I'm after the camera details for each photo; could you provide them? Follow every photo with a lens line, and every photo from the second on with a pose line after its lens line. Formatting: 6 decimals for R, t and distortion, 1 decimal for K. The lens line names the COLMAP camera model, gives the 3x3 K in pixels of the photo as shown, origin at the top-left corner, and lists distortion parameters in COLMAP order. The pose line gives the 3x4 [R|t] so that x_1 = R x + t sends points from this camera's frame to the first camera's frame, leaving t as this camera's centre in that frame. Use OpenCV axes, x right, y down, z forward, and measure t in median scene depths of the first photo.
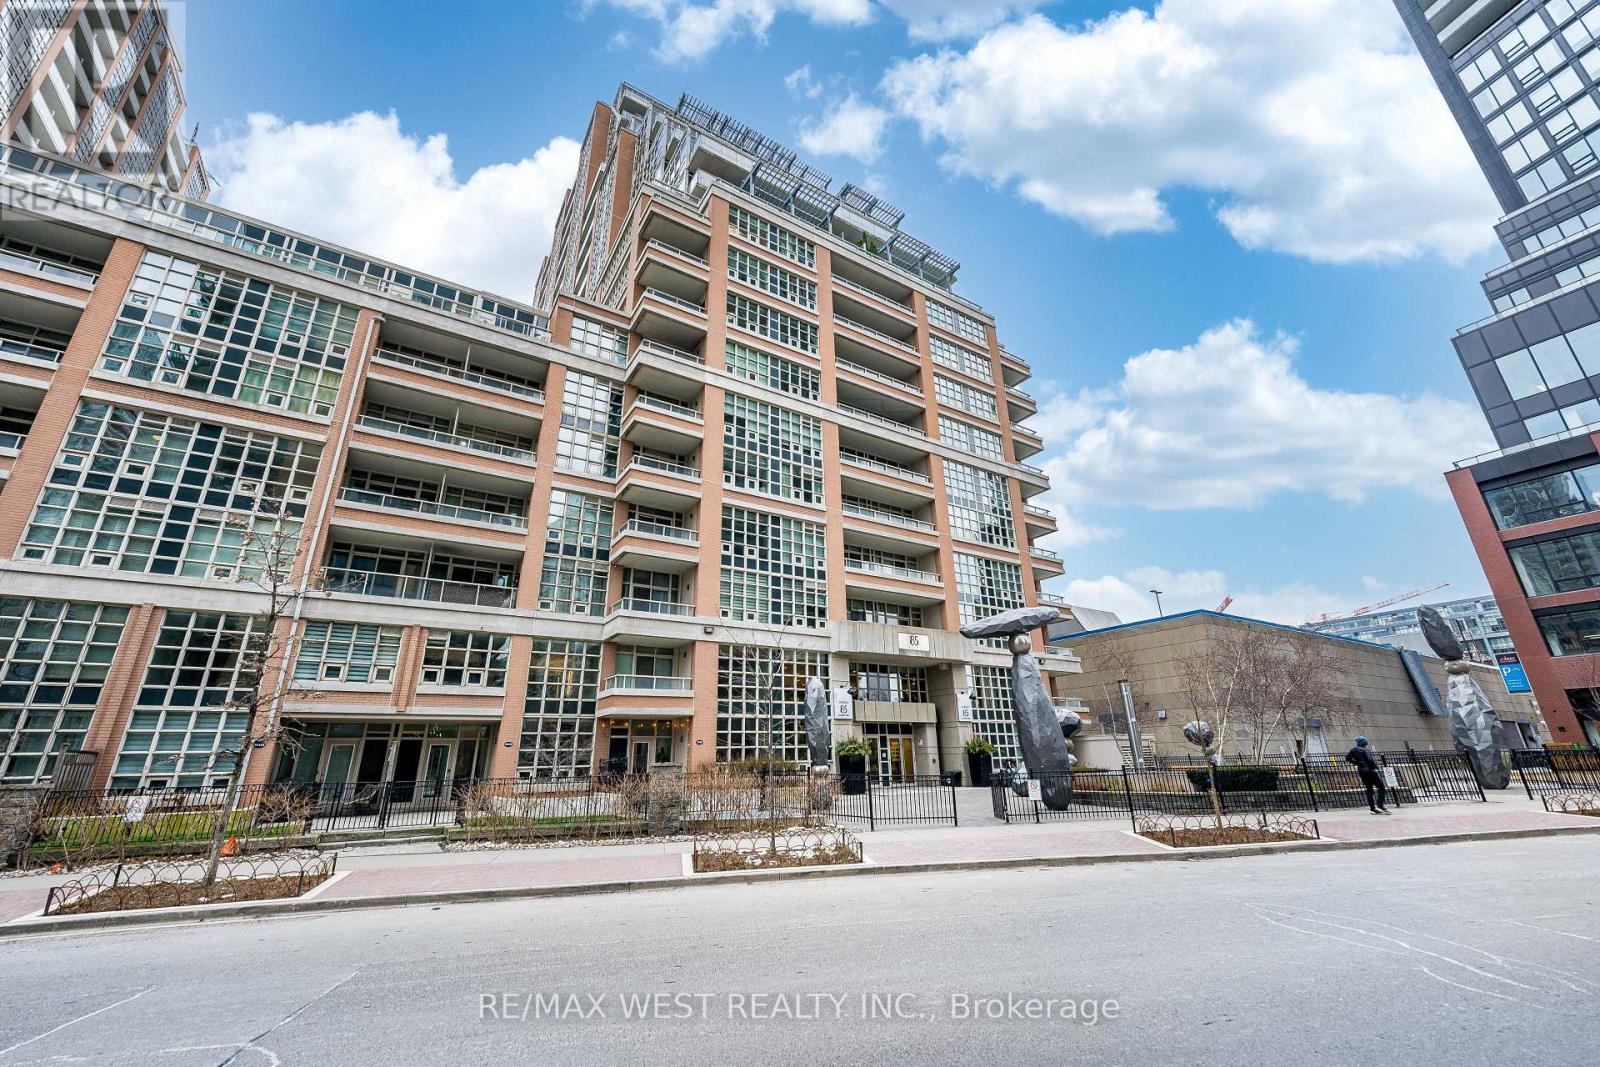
lens RADIAL K [[638.3, 0, 803.3], [0, 638.3, 533.3], [0, 0, 1]] dist [-0.000082, 0.000001]
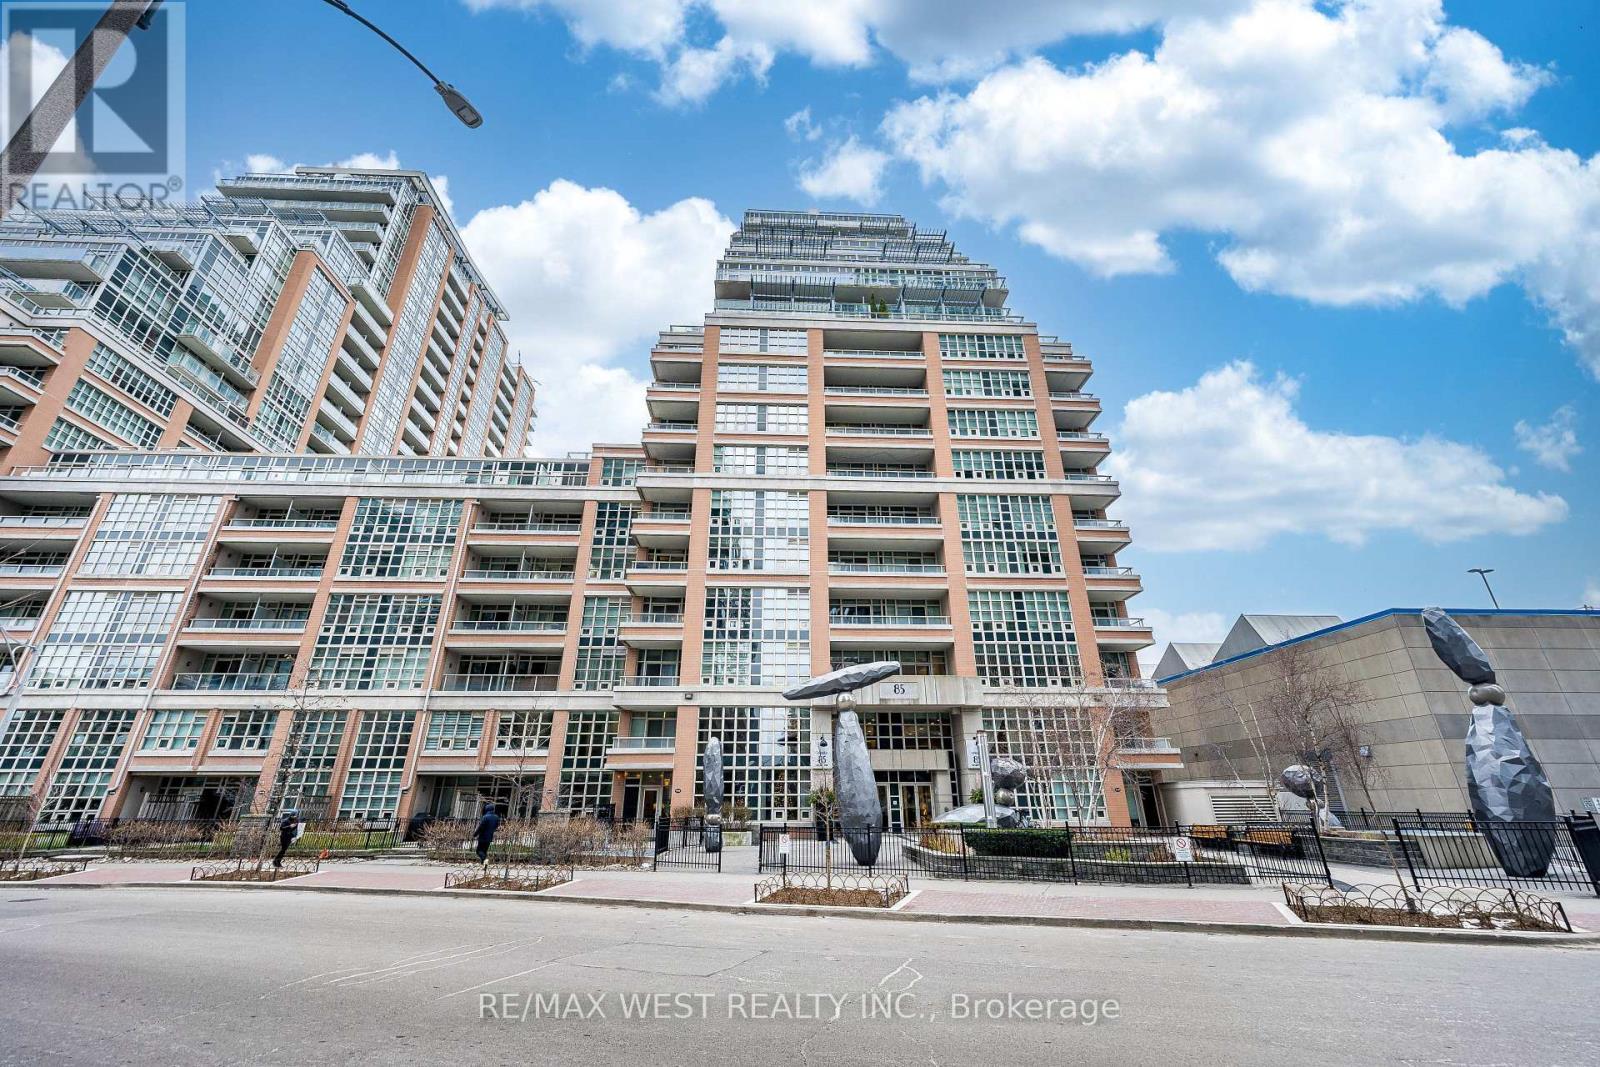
lens RADIAL K [[638.3, 0, 807.3], [0, 638.3, 535.9], [0, 0, 1]] dist [-0.000082, 0.000001]
pose [[0.869533, -0.173804, -0.462283, 0.708558], [0.153533, 0.984780, -0.081458, -0.016302], [0.469404, -0.000145, 0.882983, 0.036923]]
